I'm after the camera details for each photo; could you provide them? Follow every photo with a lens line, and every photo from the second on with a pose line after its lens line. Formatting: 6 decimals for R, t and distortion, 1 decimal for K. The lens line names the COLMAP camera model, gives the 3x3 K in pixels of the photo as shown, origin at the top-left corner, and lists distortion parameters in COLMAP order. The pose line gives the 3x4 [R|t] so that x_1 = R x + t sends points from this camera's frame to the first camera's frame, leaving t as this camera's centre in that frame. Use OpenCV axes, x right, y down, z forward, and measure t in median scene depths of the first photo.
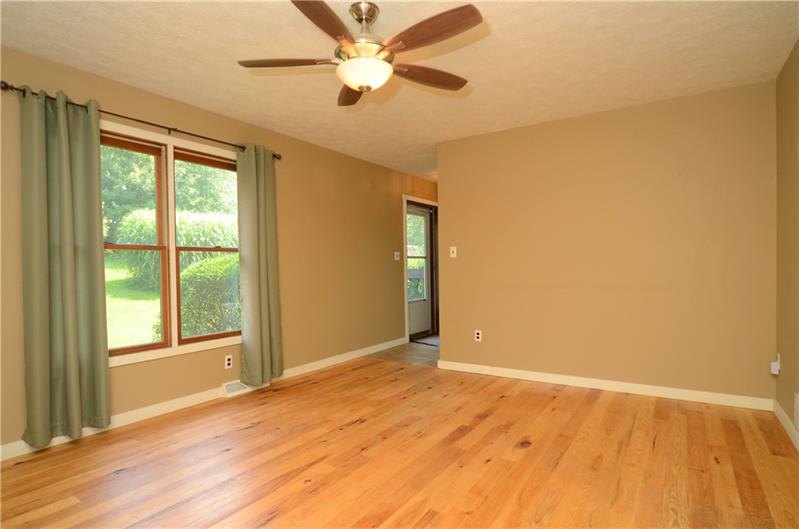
lens RADIAL K [[423.5, 0, 397.4], [0, 423.5, 275.9], [0, 0, 1]] dist [-0.027166, 0.000771]
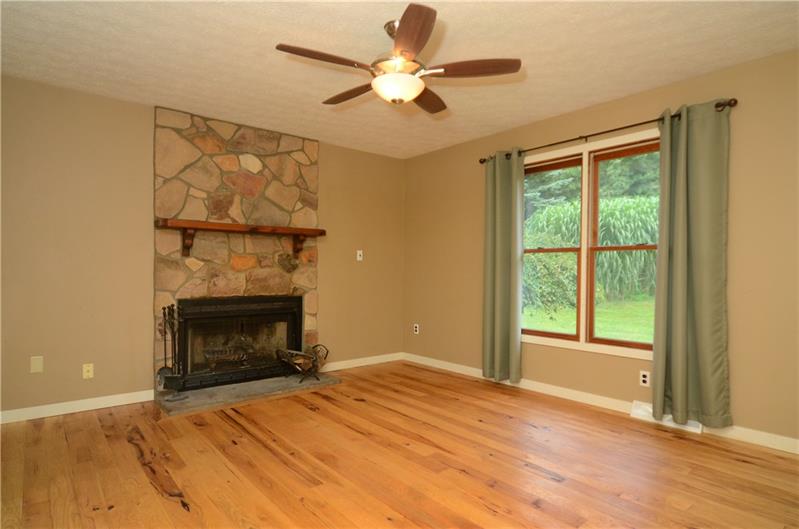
lens RADIAL K [[427.2, 0, 398.9], [0, 427.2, 273.4], [0, 0, 1]] dist [-0.011148, 0.000002]
pose [[-0.264752, 0.017433, -0.964159, 0.628262], [-0.024209, 0.999401, 0.024718, -0.019999], [0.964013, 0.029885, -0.264171, 0.838067]]
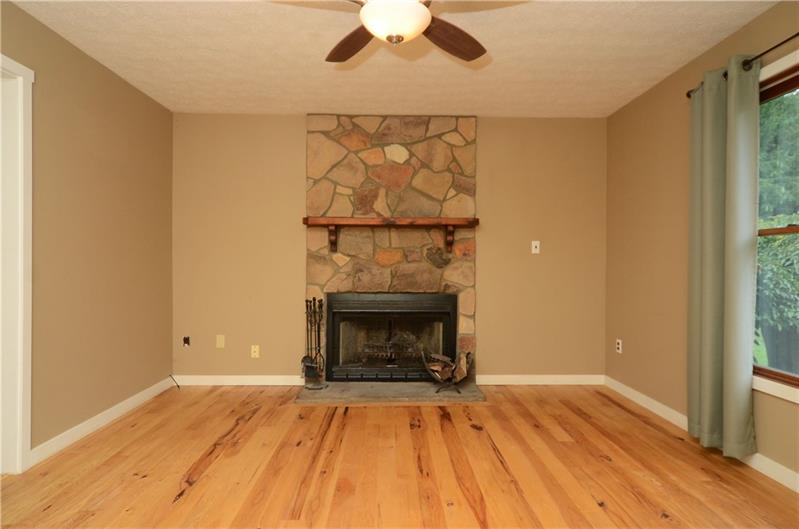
lens RADIAL K [[442.9, 0, 399.5], [0, 442.9, 264.5], [0, 0, 1]] dist [0.005480, 0.001015]
pose [[-0.797981, 0.008136, -0.602628, 0.279563], [-0.009069, 0.999634, 0.025505, -0.022021], [0.602614, 0.025817, -0.797615, 1.082352]]
